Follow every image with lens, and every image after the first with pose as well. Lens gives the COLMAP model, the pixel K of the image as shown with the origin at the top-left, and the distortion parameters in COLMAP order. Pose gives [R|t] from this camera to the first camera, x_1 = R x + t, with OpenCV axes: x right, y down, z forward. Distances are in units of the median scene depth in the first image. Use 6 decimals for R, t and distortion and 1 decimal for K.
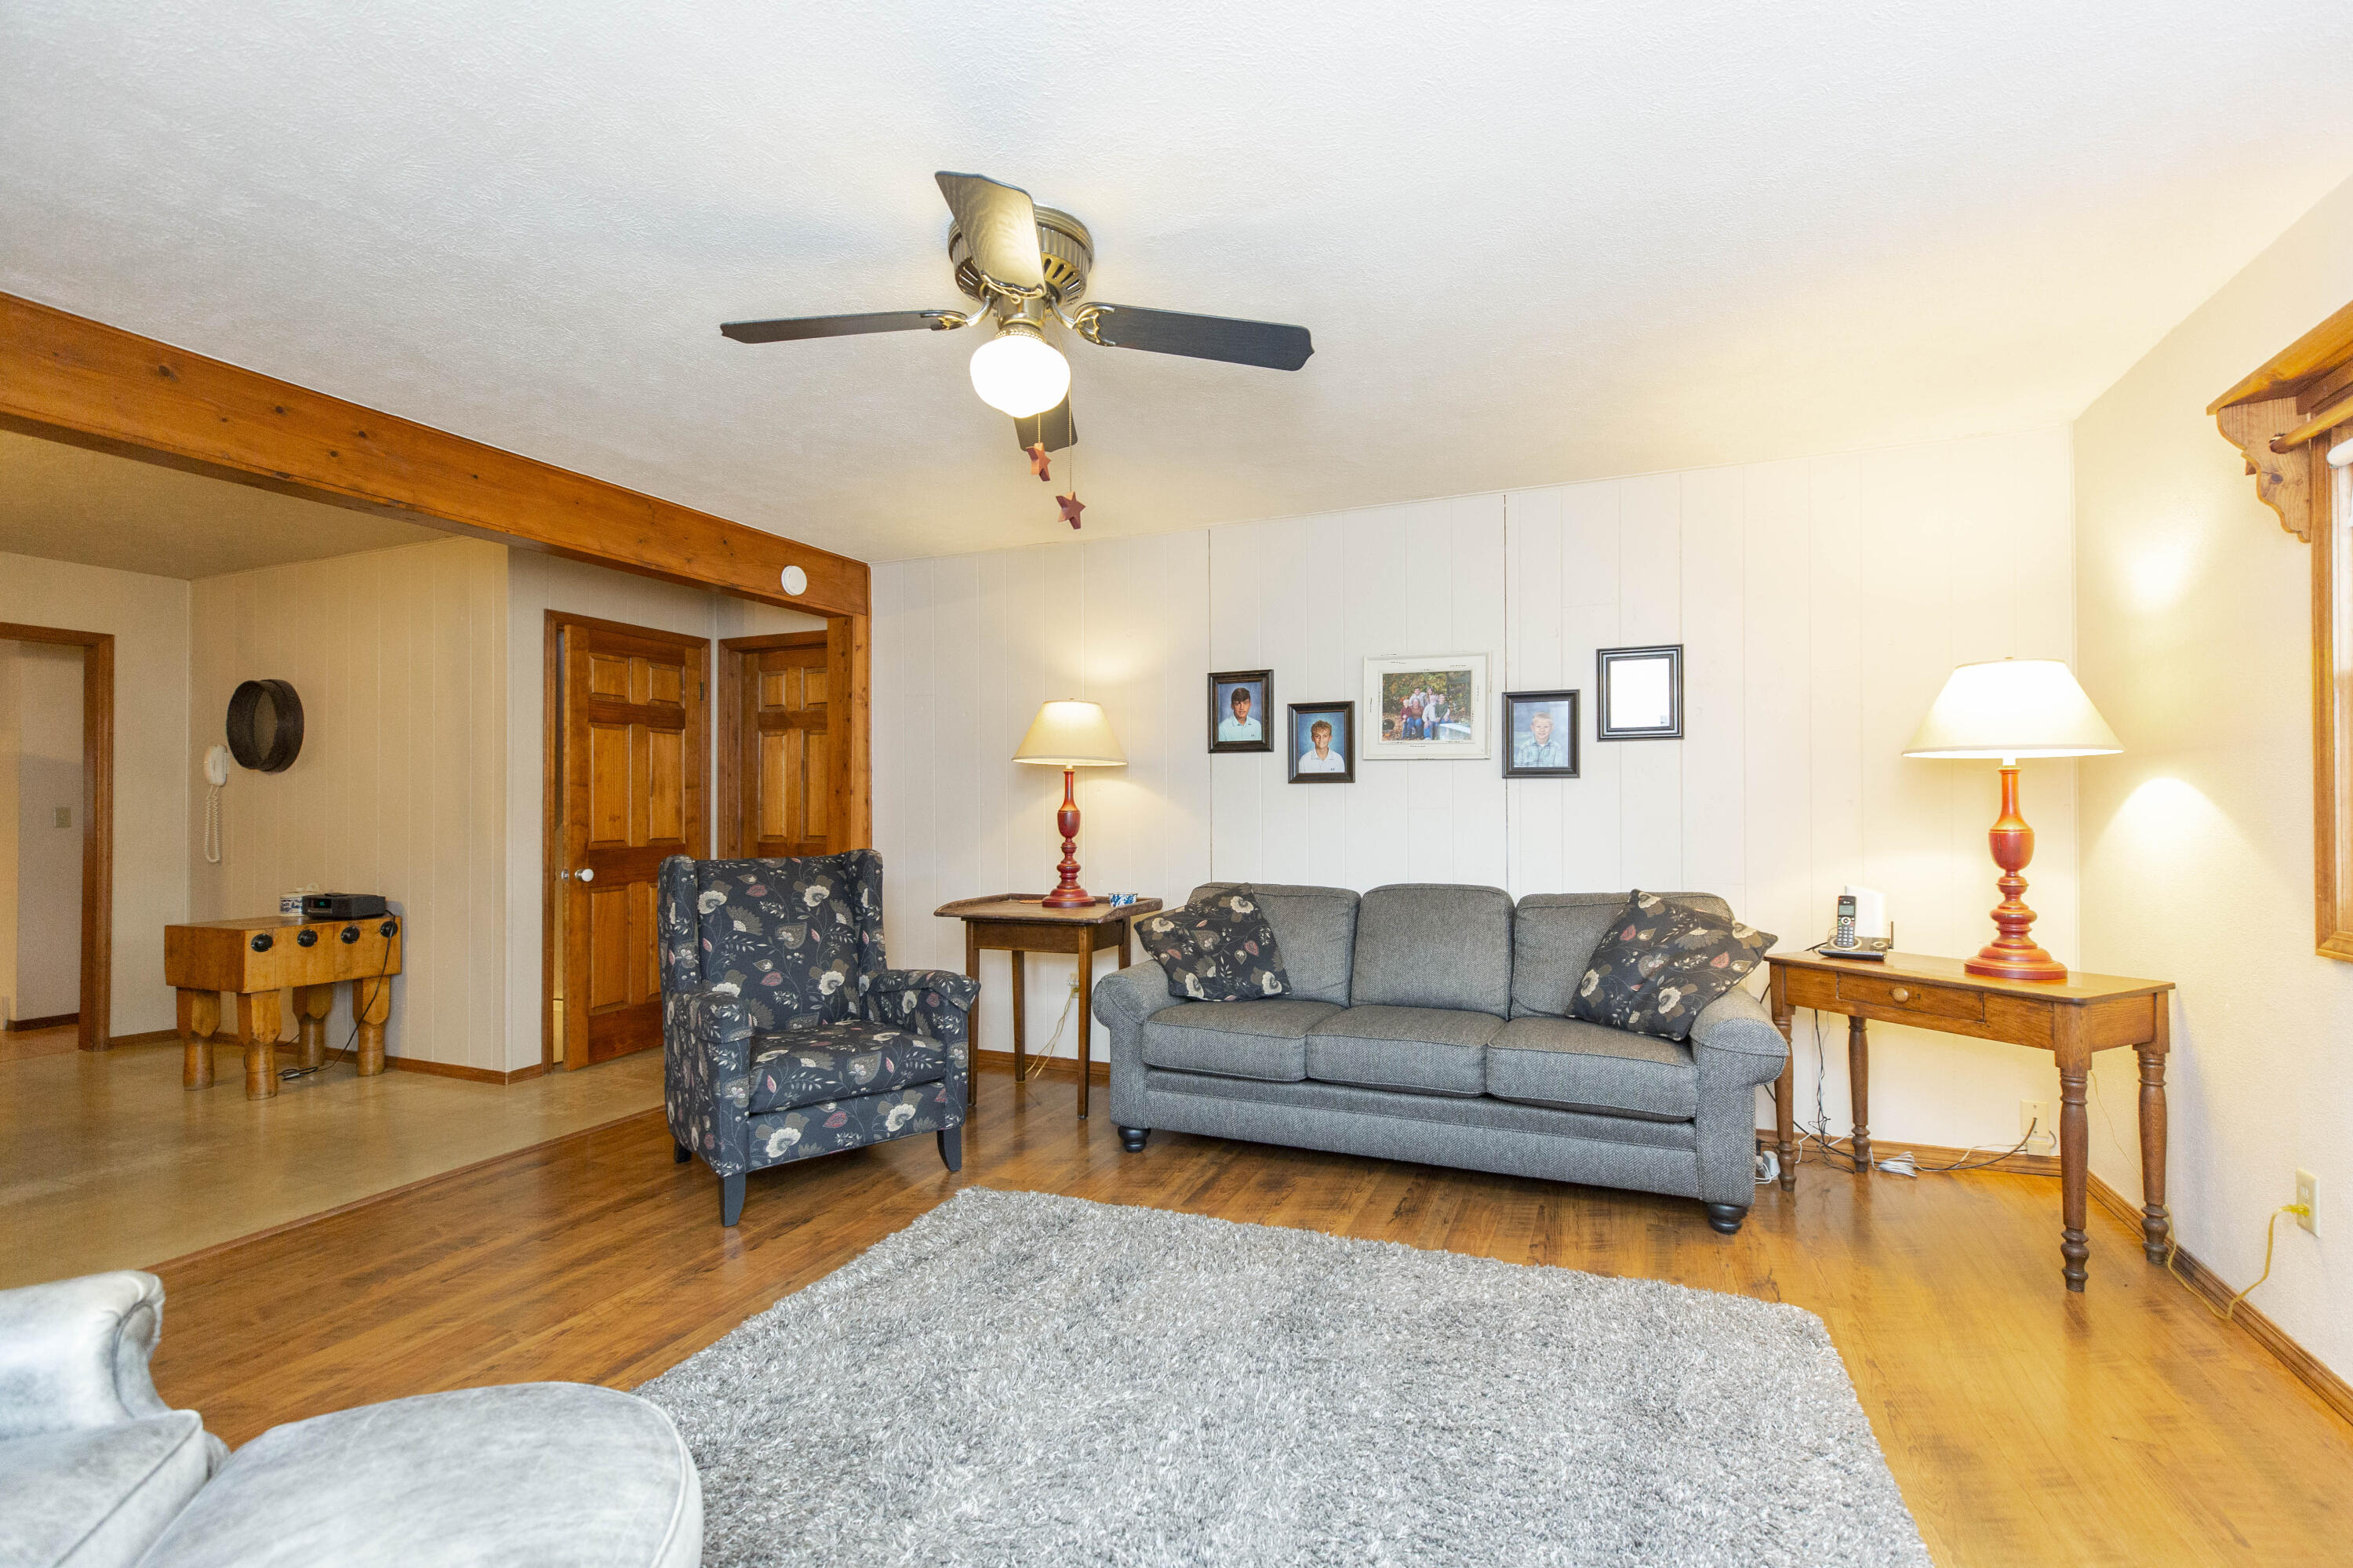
lens RADIAL K [[1074.4, 0, 1177.8], [0, 1074.4, 788.1], [0, 0, 1]] dist [0.002645, 0.000232]
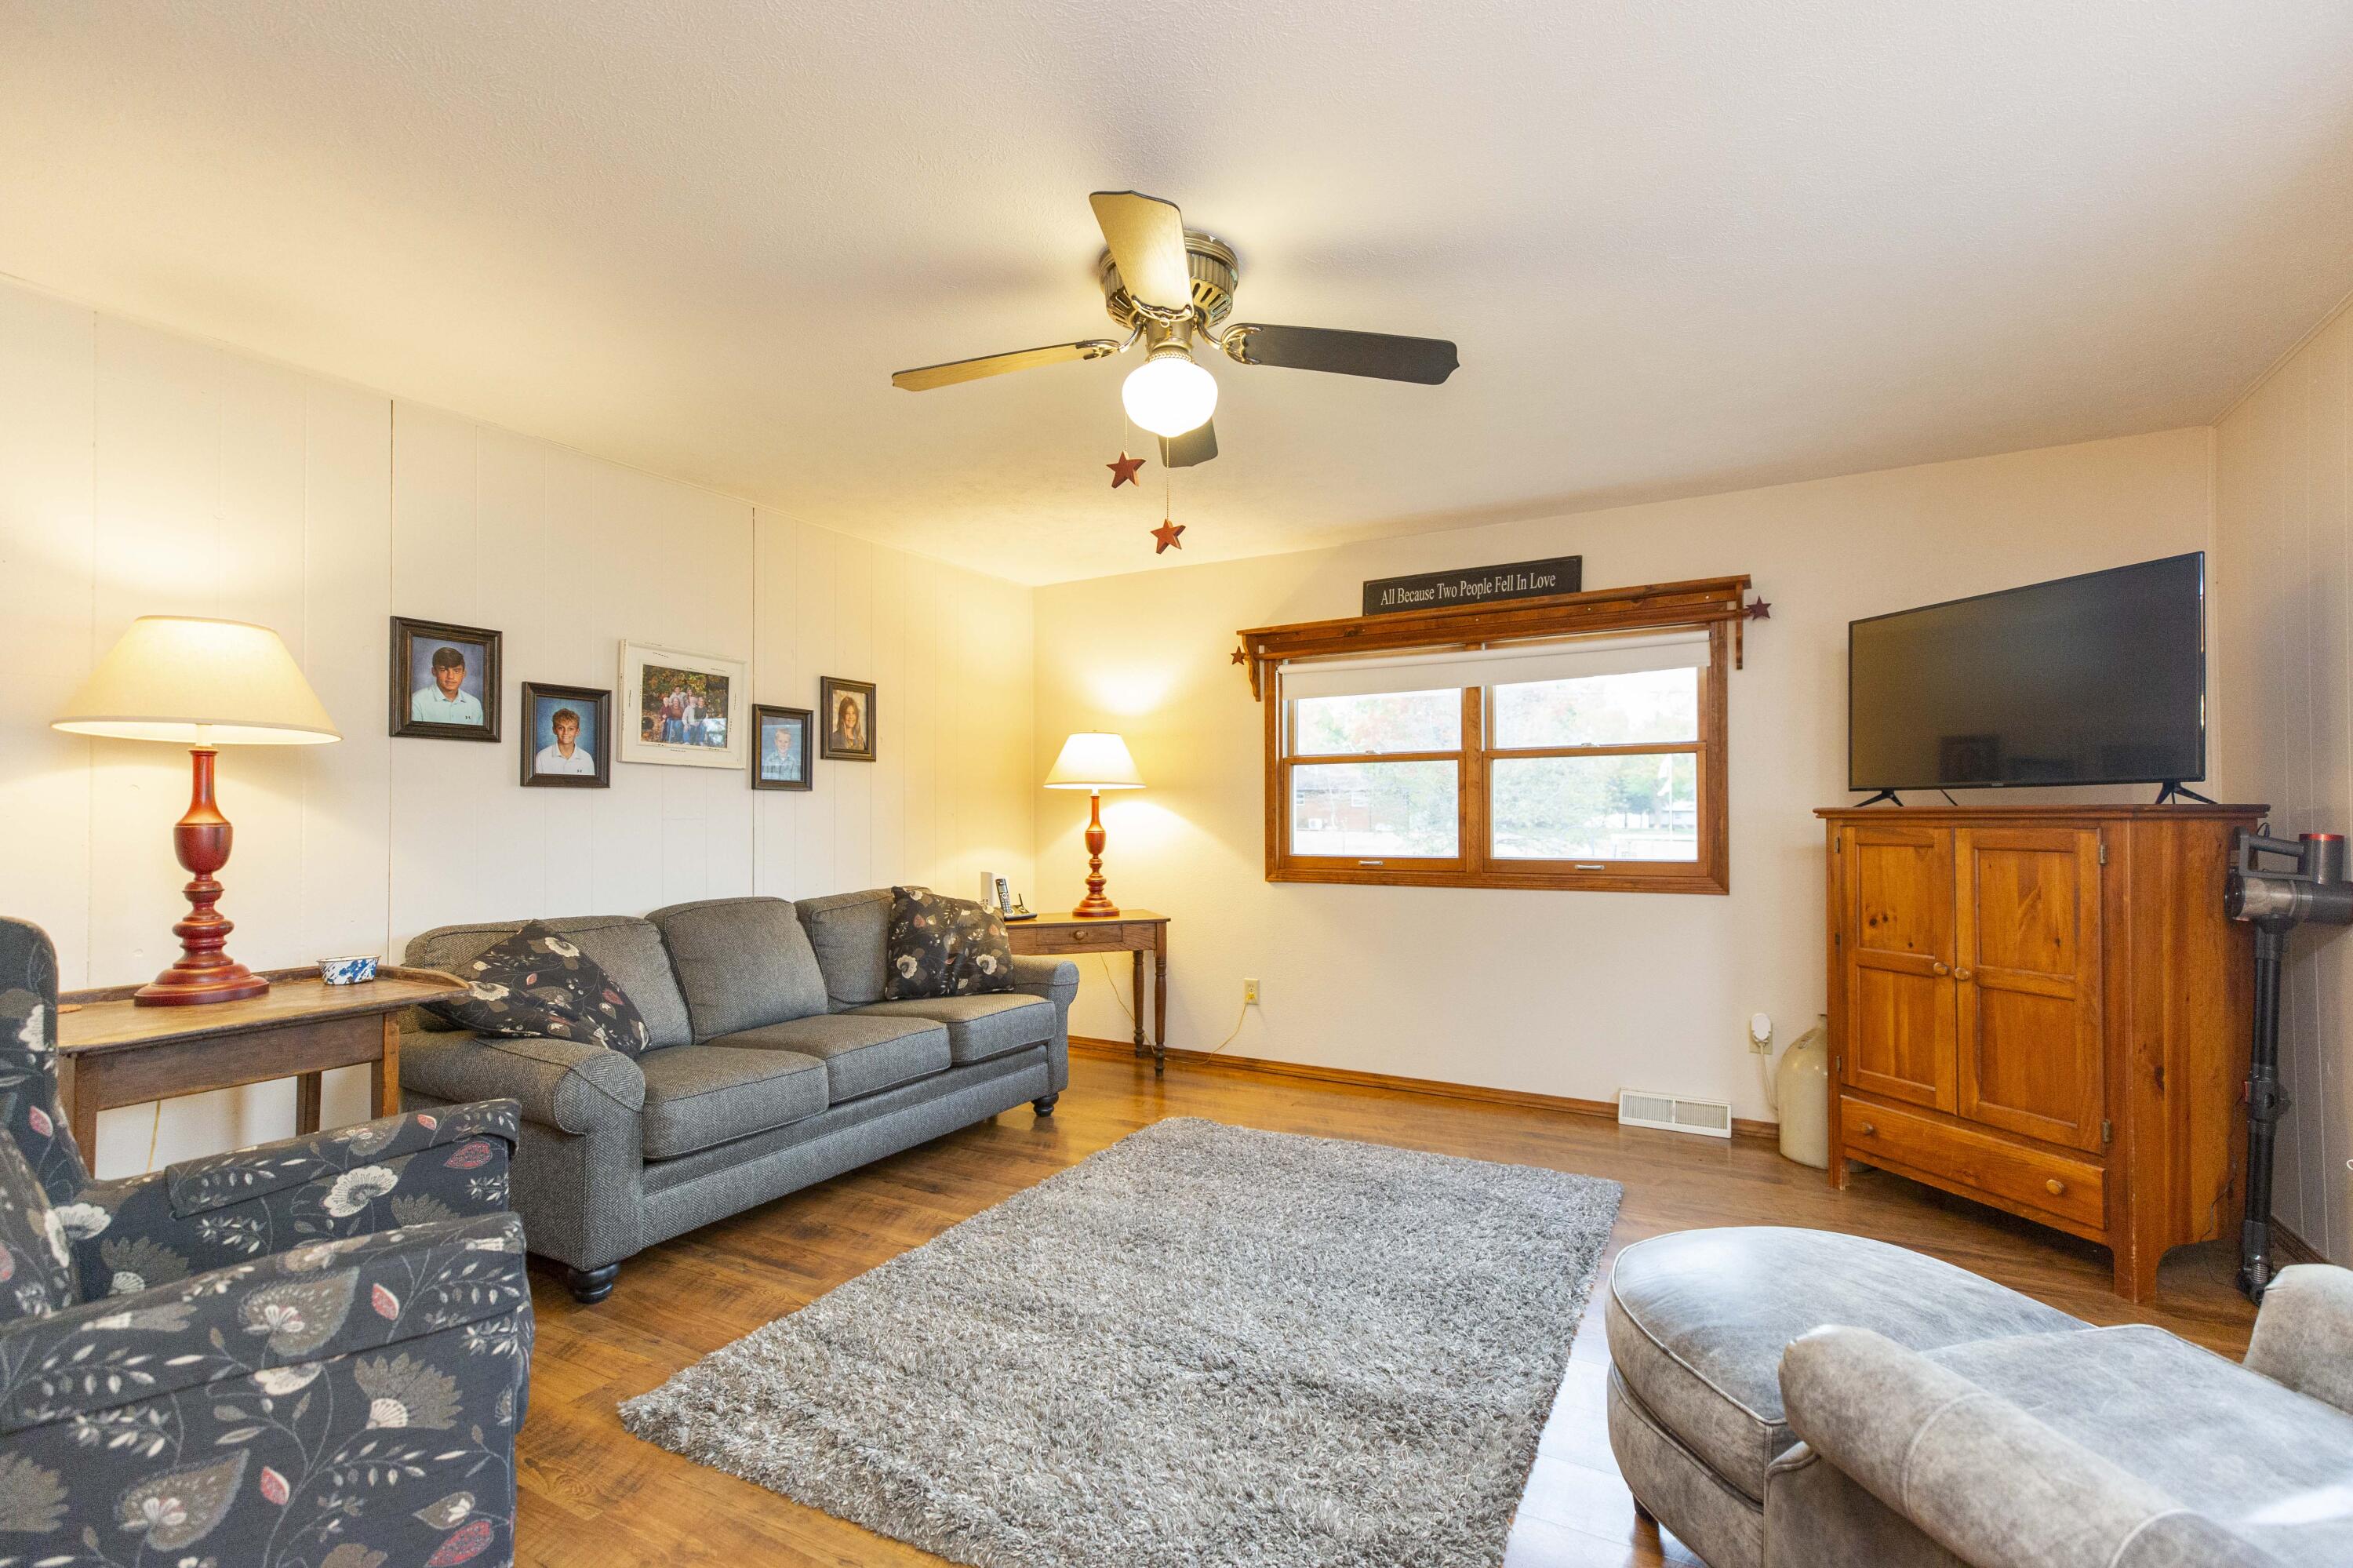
lens RADIAL K [[1053.2, 0, 1180.1], [0, 1053.2, 811.0], [0, 0, 1]] dist [0.004513, 0.000248]
pose [[0.108938, 0.010153, 0.993997, -0.590591], [-0.011855, 0.999890, -0.008914, 0.014172], [-0.993978, -0.010812, 0.109046, 0.461696]]
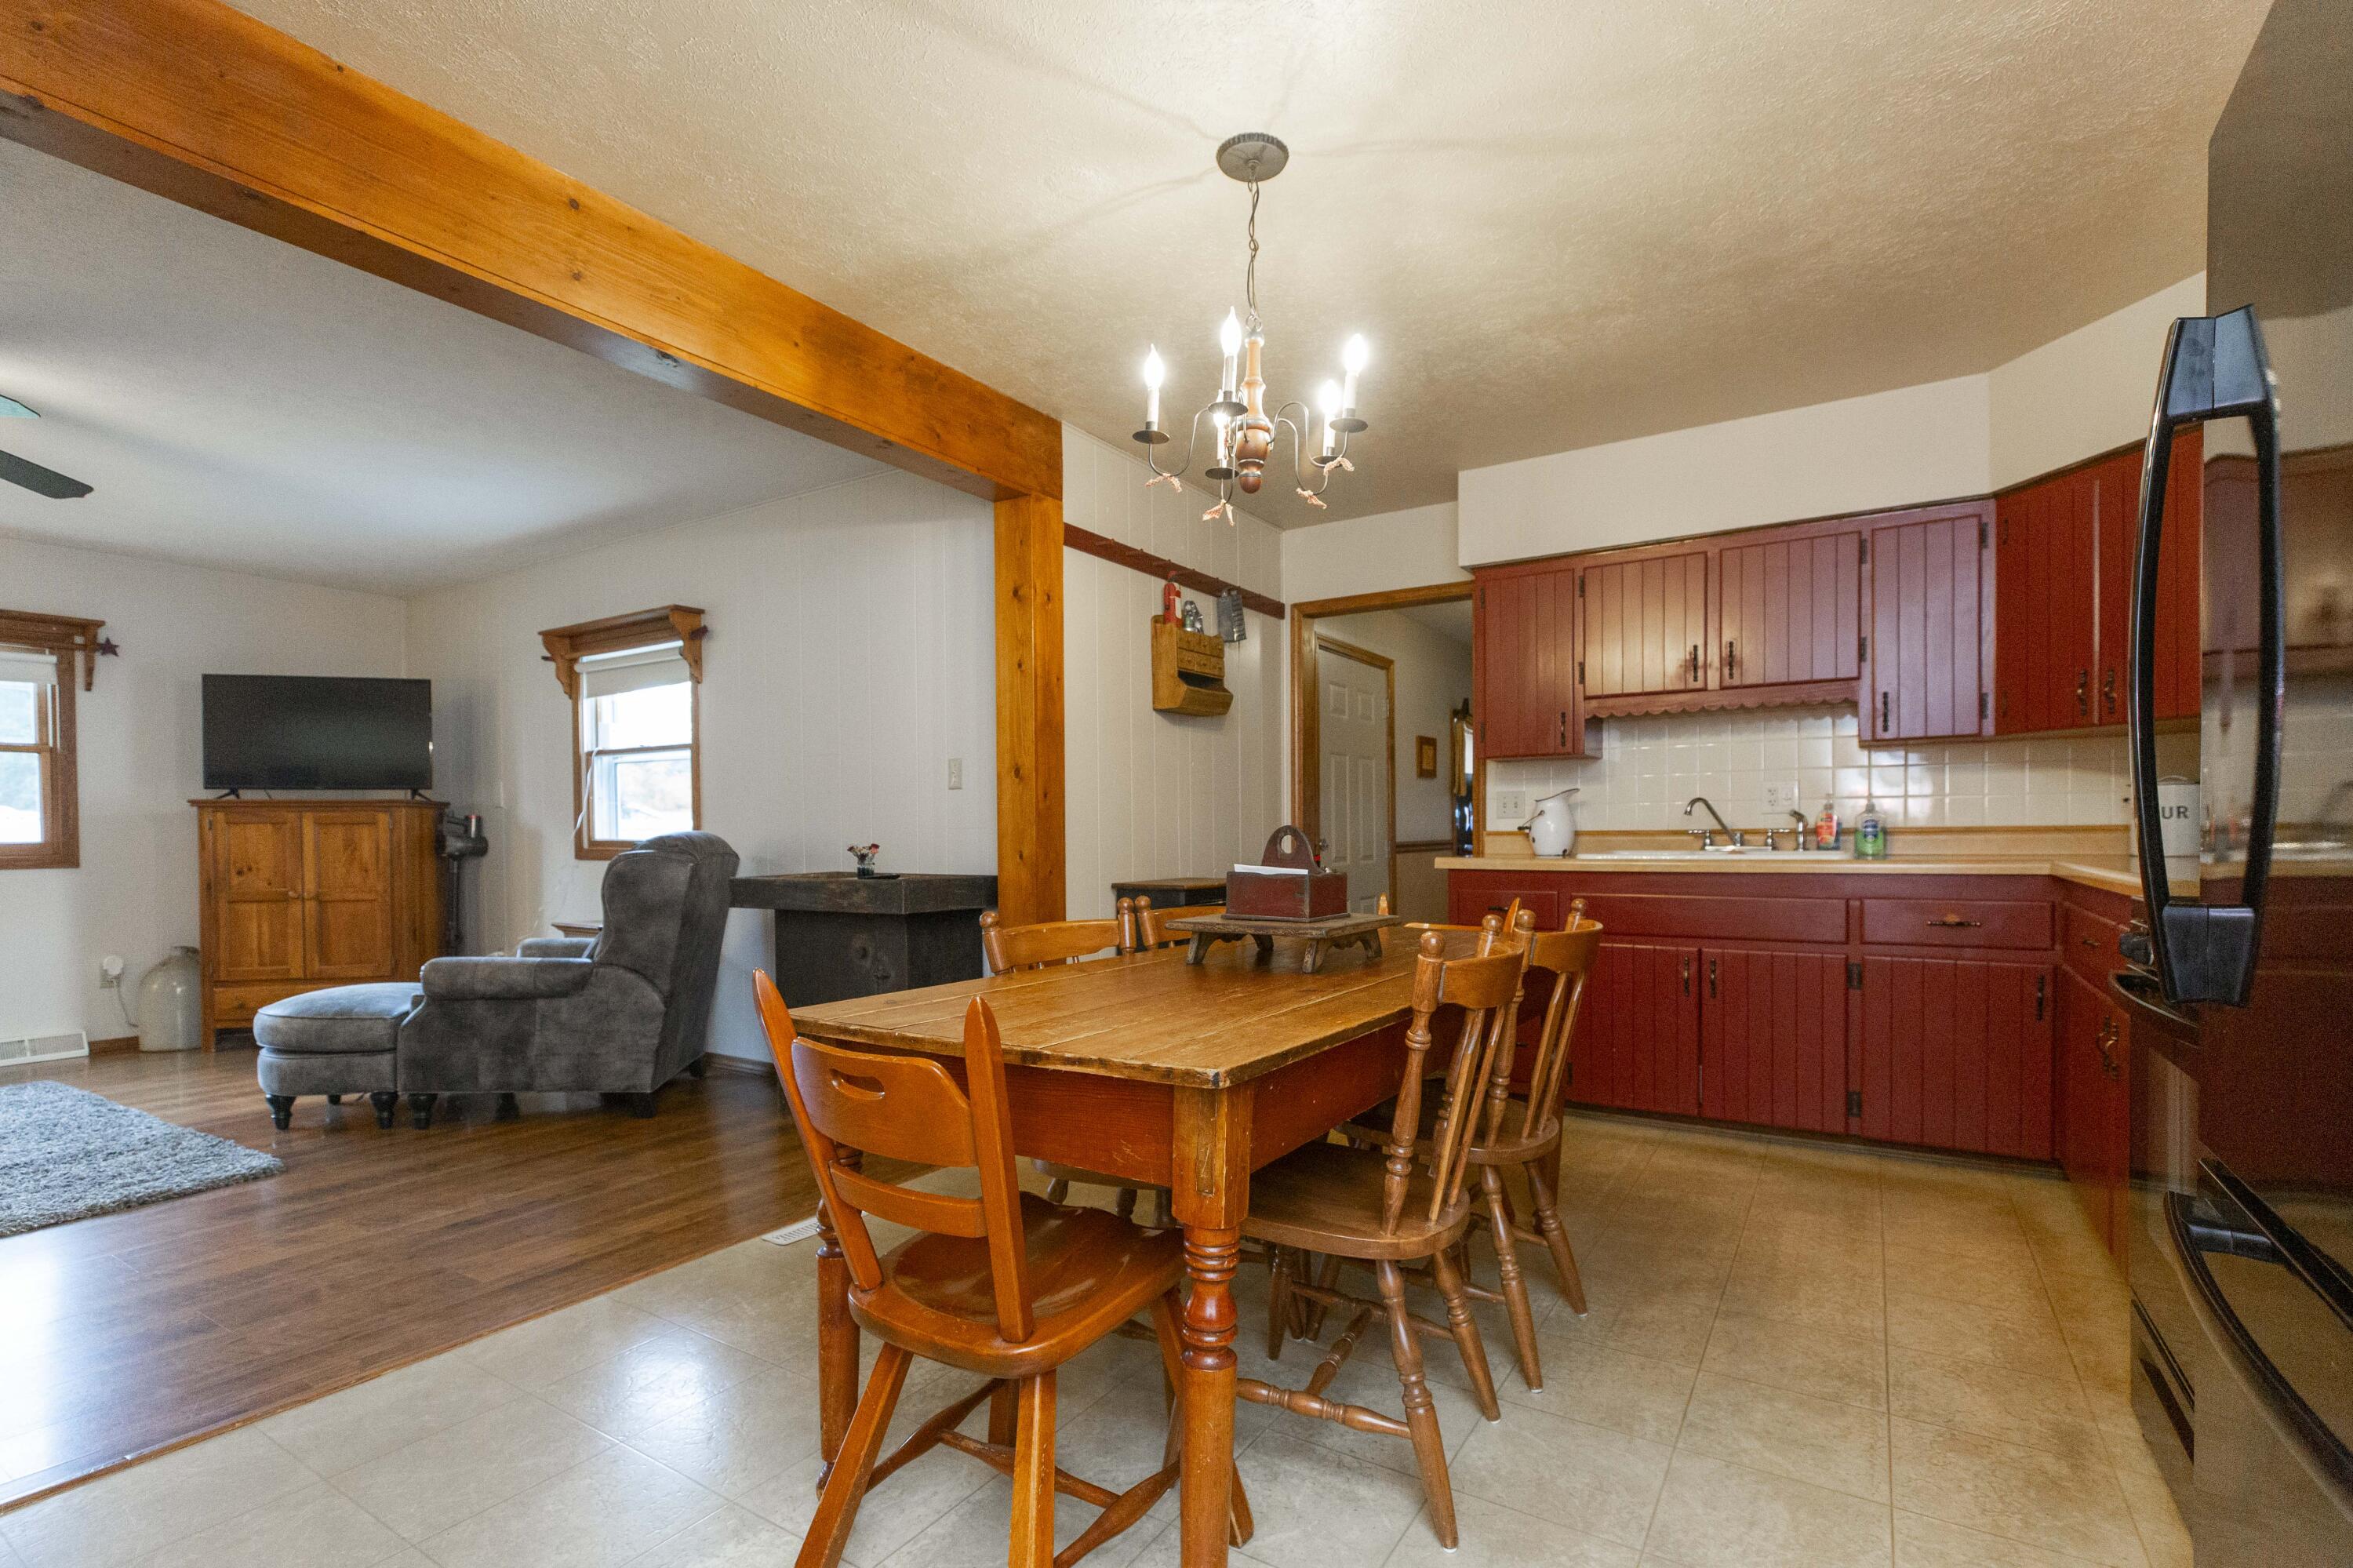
lens RADIAL K [[1070.7, 0, 1198.6], [0, 1070.7, 848.8], [0, 0, 1]] dist [0.002540, 0.000399]
pose [[-0.988622, 0.009554, 0.150116, -1.012083], [0.009691, 0.999953, 0.000180, 0.062691], [-0.150107, 0.001632, -0.988668, 1.055480]]
